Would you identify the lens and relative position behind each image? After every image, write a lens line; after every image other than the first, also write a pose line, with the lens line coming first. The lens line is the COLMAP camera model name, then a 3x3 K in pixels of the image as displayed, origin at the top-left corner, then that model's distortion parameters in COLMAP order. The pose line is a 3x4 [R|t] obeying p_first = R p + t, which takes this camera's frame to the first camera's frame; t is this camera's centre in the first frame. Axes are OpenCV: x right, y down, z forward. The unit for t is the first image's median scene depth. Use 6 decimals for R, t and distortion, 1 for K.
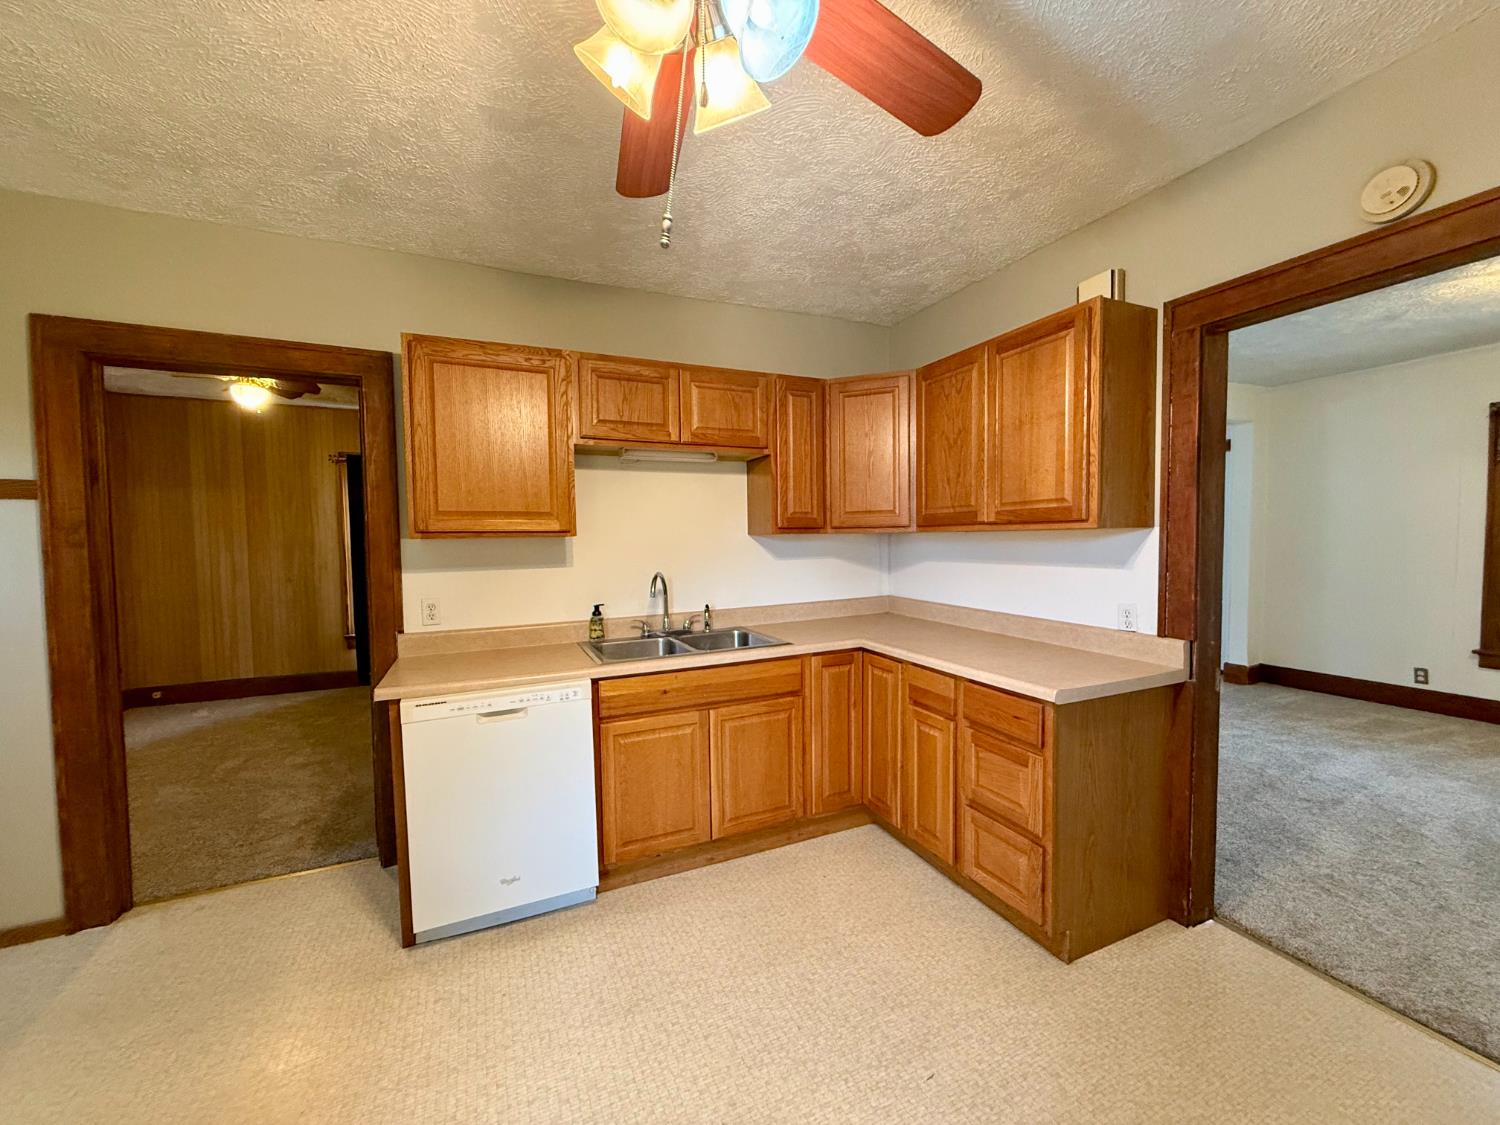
lens RADIAL K [[596.5, 0, 746.5], [0, 596.5, 564.0], [0, 0, 1]] dist [0.000061, 0.000034]
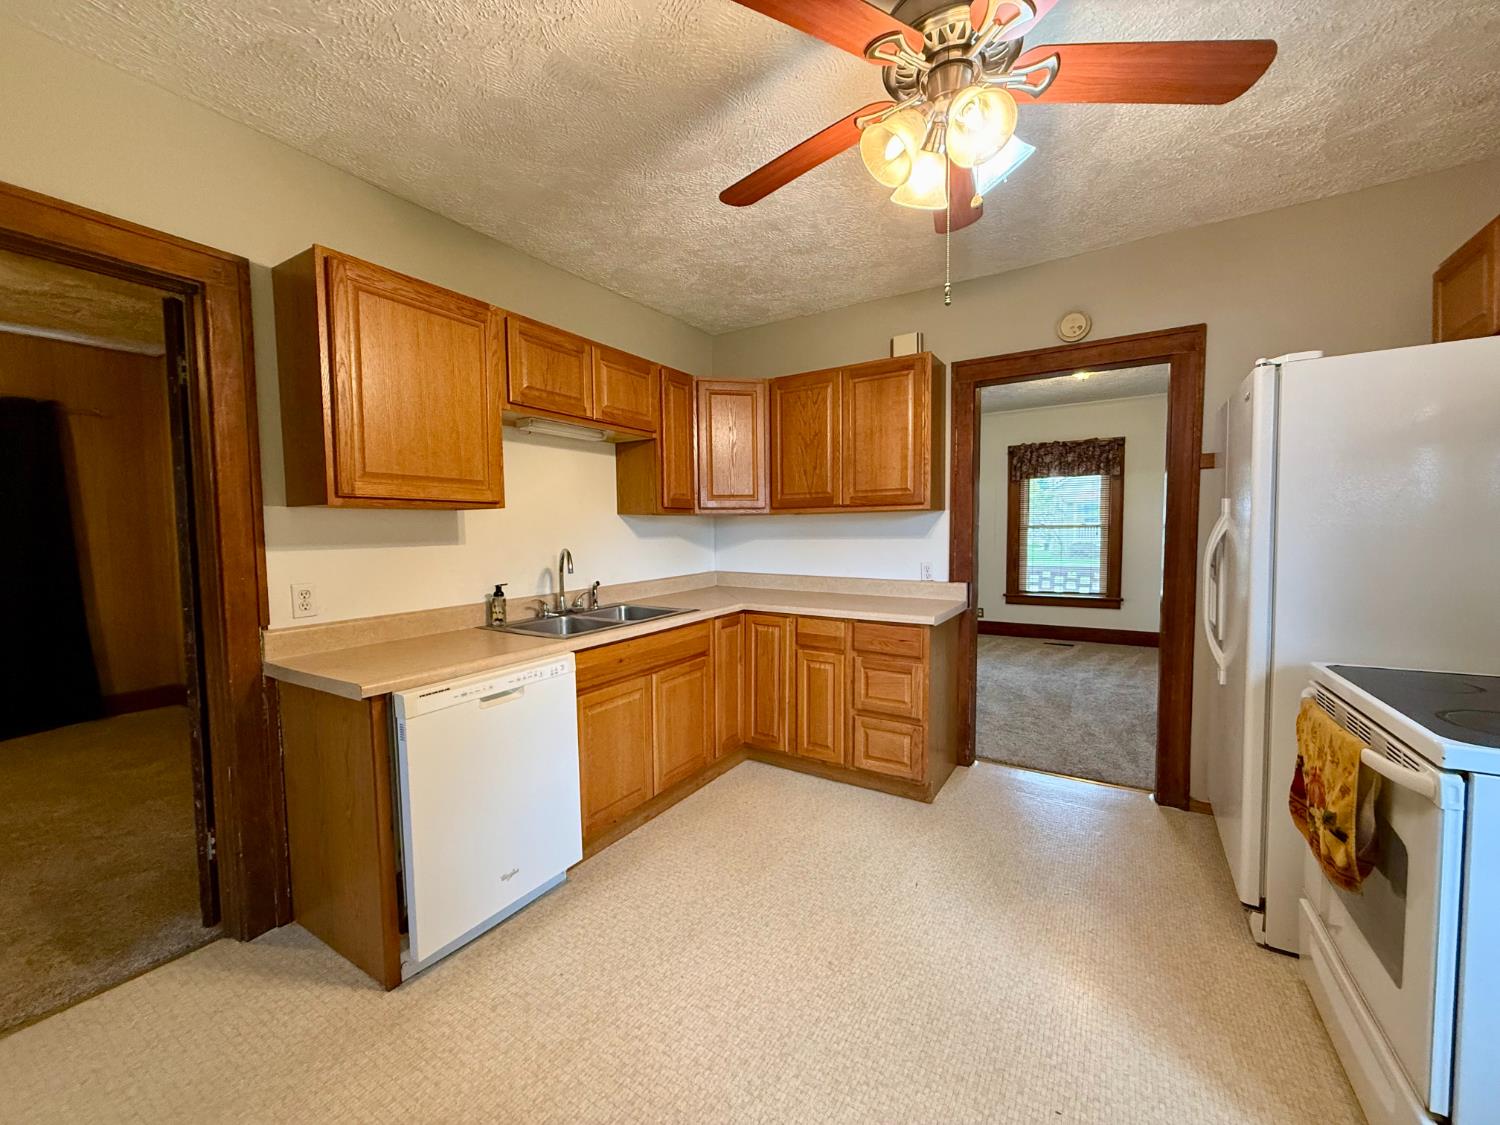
lens RADIAL K [[596.5, 0, 746.5], [0, 596.5, 564.0], [0, 0, 1]] dist [0.000061, 0.000034]
pose [[0.831888, -0.027309, 0.554272, -0.499221], [0.024231, 0.999623, 0.012885, 0.037648], [-0.554415, 0.002712, 0.832236, 0.019685]]
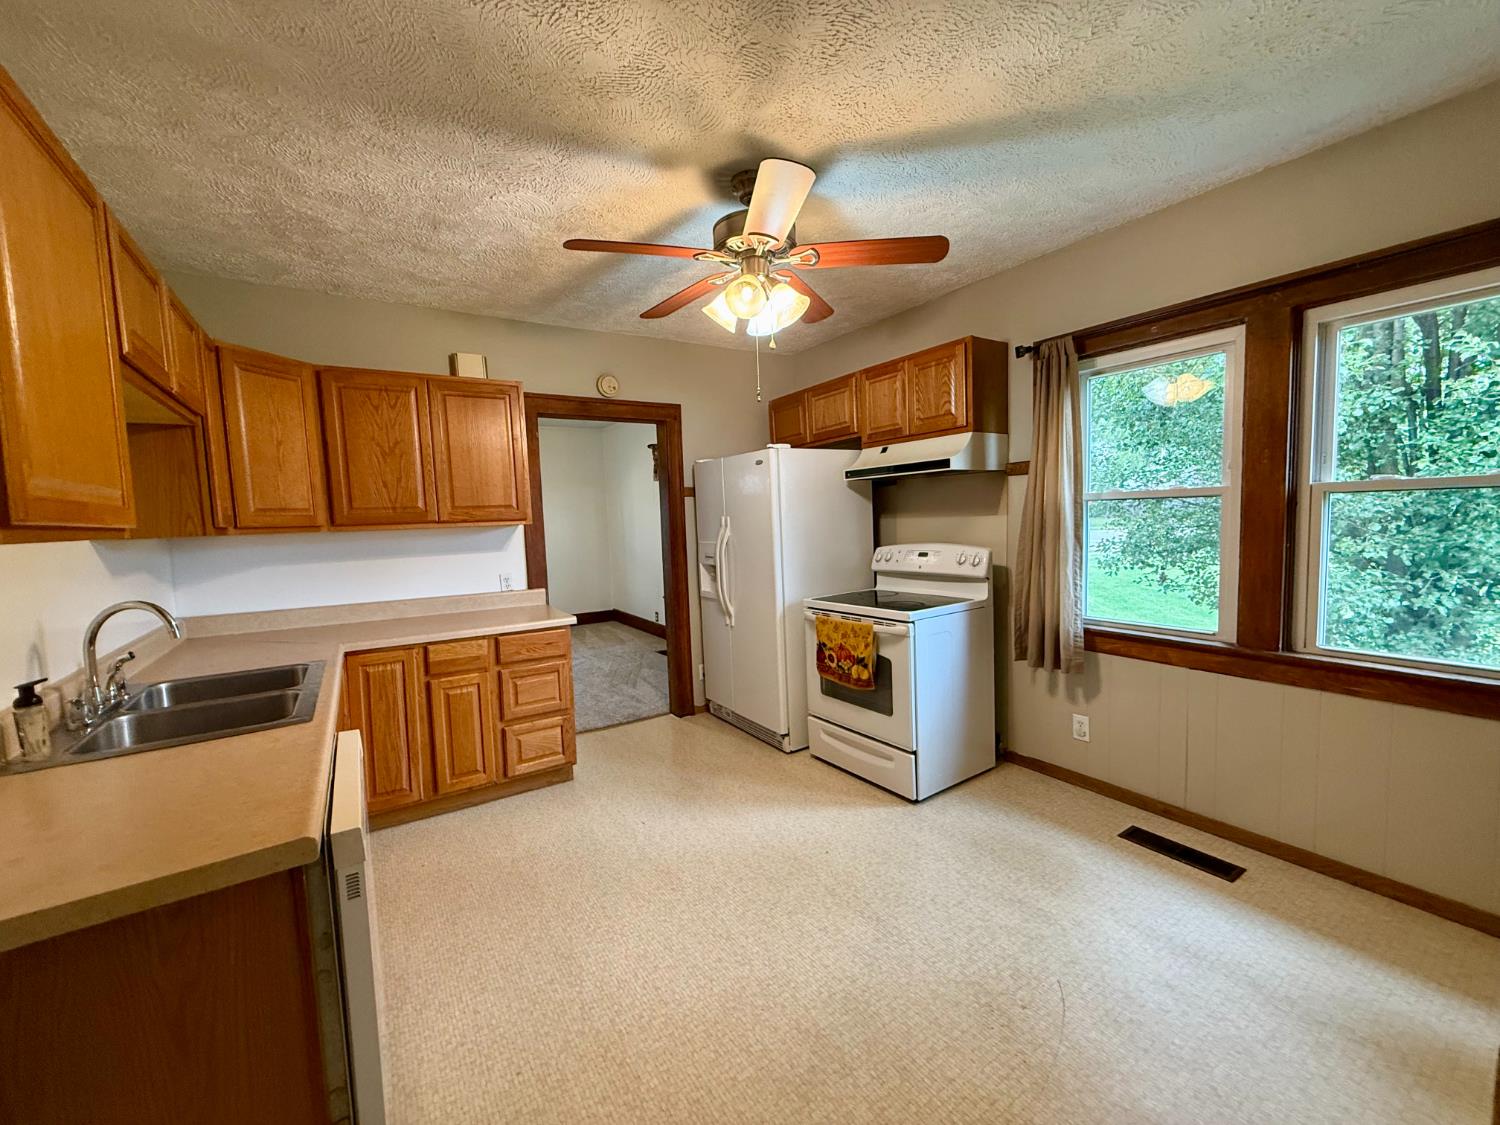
lens RADIAL K [[596.5, 0, 746.5], [0, 596.5, 564.0], [0, 0, 1]] dist [0.000061, 0.000034]
pose [[-0.151840, -0.057919, 0.986707, -0.917421], [0.083994, 0.993914, 0.071267, -0.015707], [-0.984830, 0.093699, -0.146051, 0.546800]]
